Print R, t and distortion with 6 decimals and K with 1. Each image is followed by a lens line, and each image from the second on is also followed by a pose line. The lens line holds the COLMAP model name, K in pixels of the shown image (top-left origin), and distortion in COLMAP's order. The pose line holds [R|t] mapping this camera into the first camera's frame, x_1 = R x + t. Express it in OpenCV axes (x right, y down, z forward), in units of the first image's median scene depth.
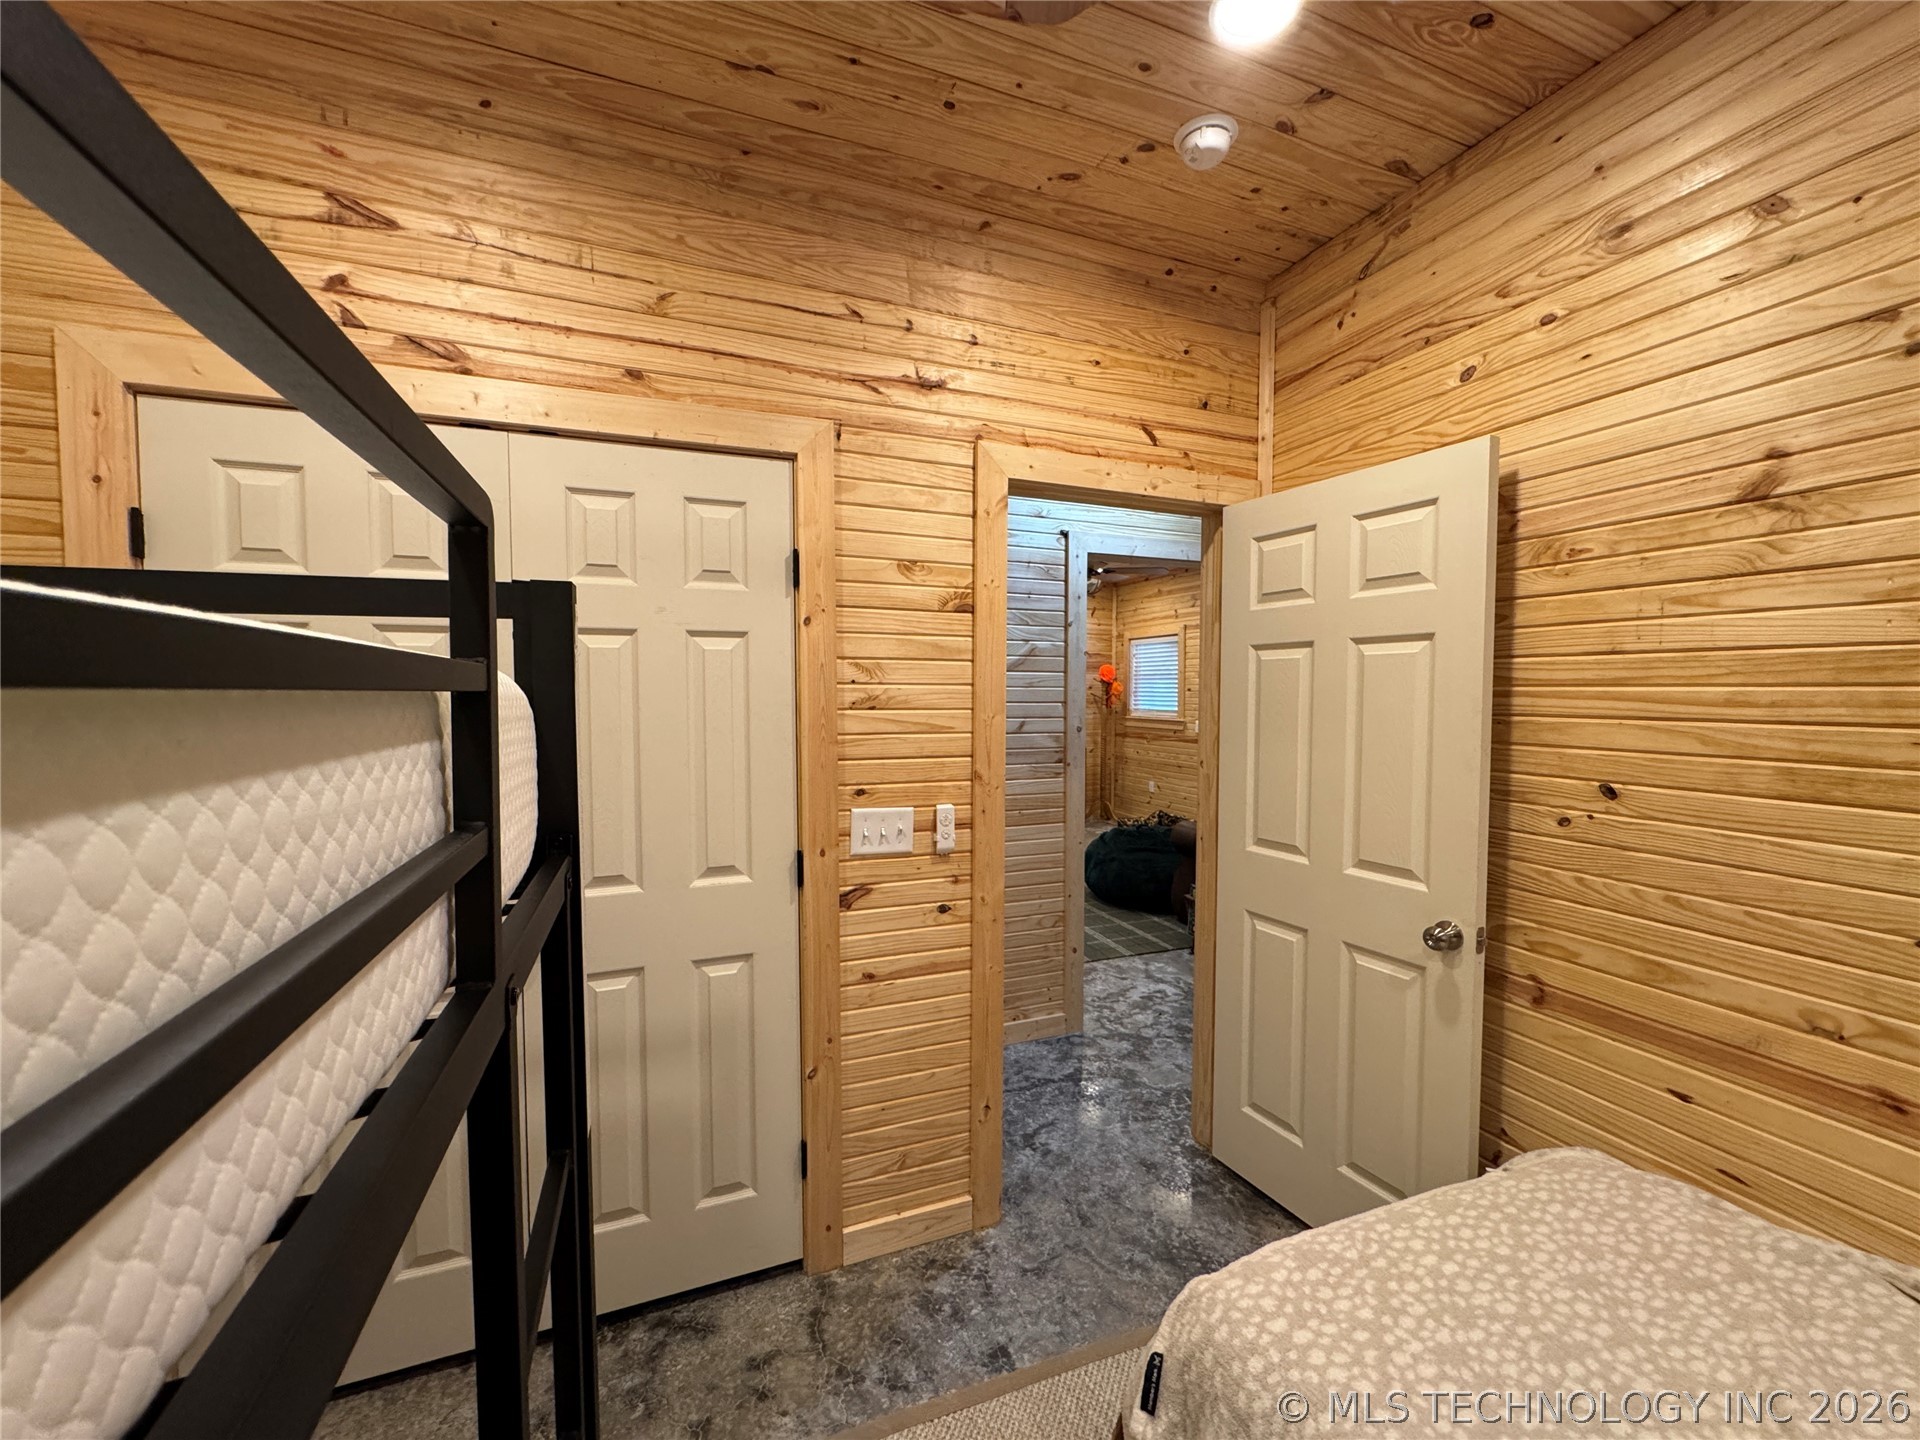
lens RADIAL K [[767.0, 0, 959.7], [0, 767.0, 720.7], [0, 0, 1]] dist [-0.002810, 0.000491]
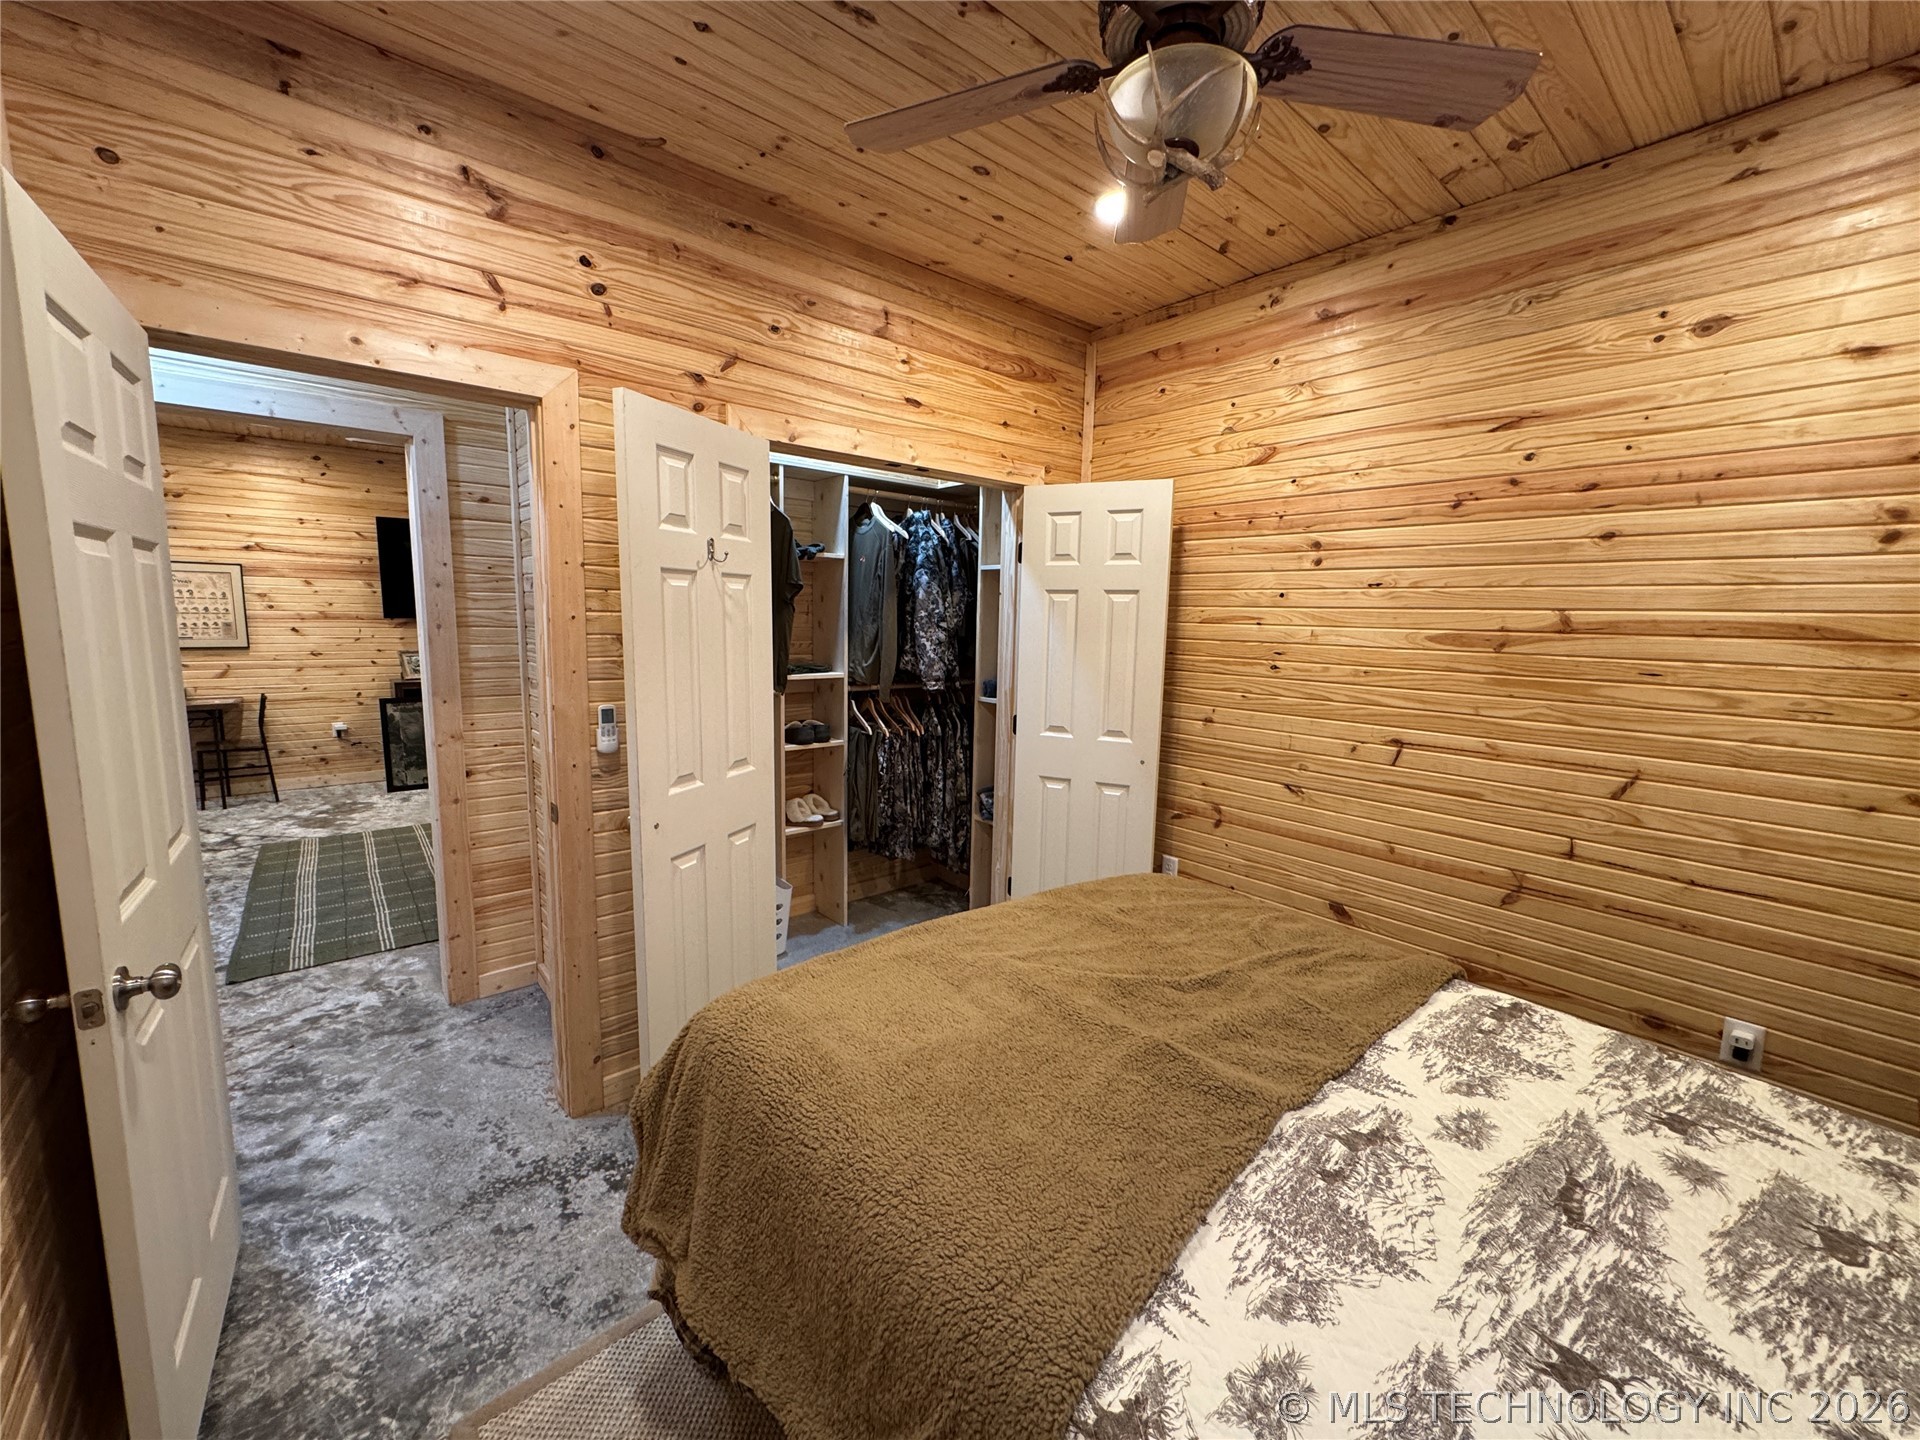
lens RADIAL K [[767.0, 0, 959.1], [0, 767.0, 715.7], [0, 0, 1]] dist [-0.002810, 0.000491]
pose [[0.945850, -0.026871, 0.323489, 0.992160], [-0.004826, 0.995294, 0.096785, -0.018351], [-0.324567, -0.093105, 0.941269, 0.186668]]
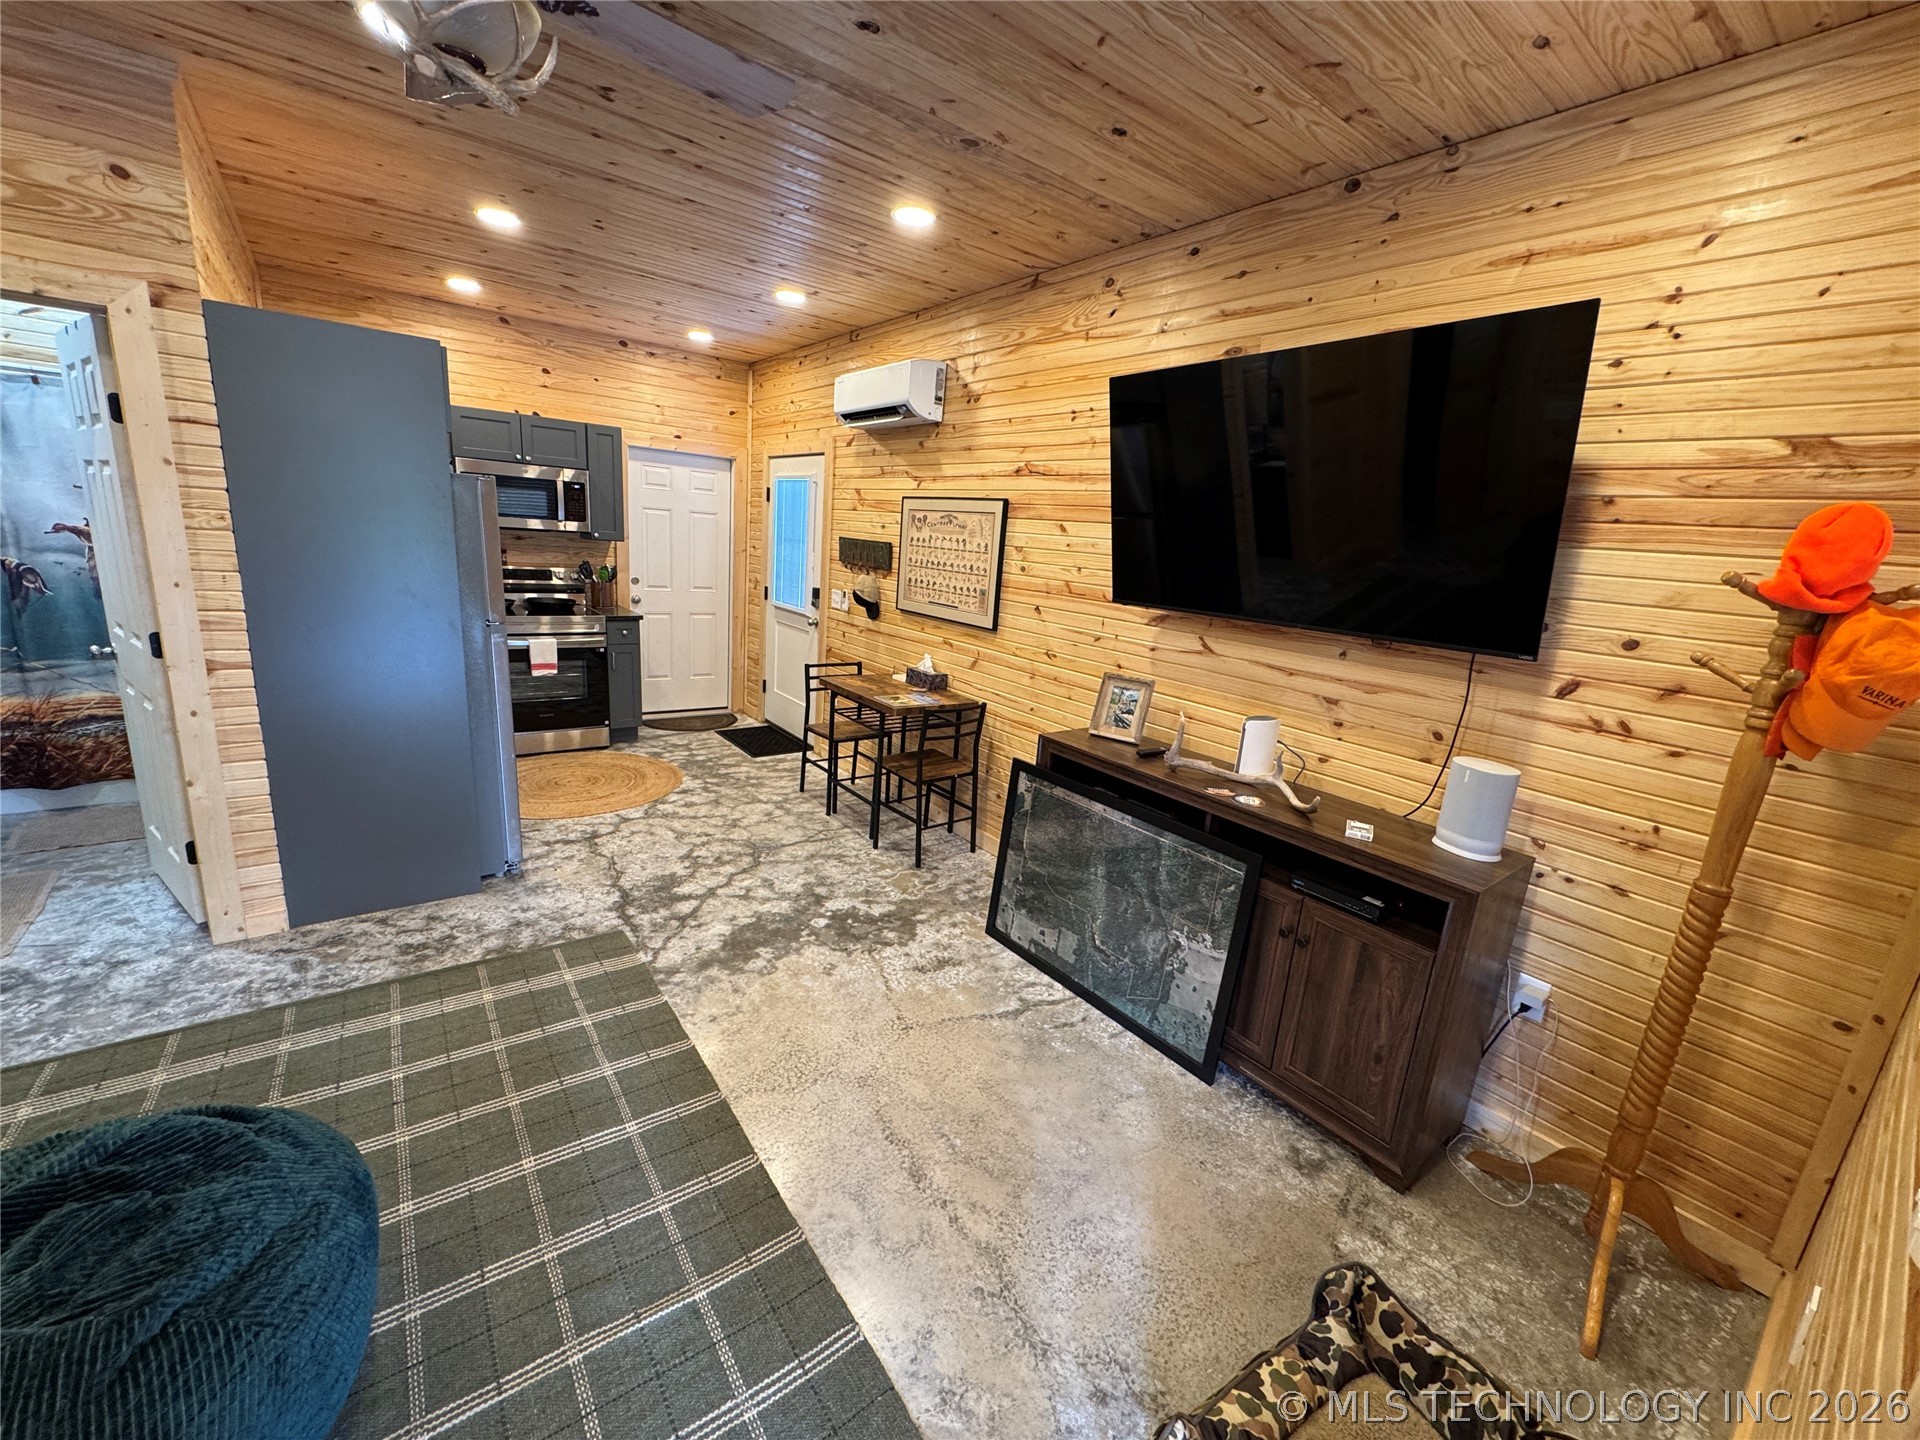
lens RADIAL K [[767.0, 0, 958.9], [0, 767.0, 718.3], [0, 0, 1]] dist [-0.002810, 0.000491]
pose [[0.270032, 0.242520, -0.931808, 1.149813], [-0.111931, 0.969105, 0.219790, -0.159554], [0.956323, 0.044948, 0.288834, 2.880536]]
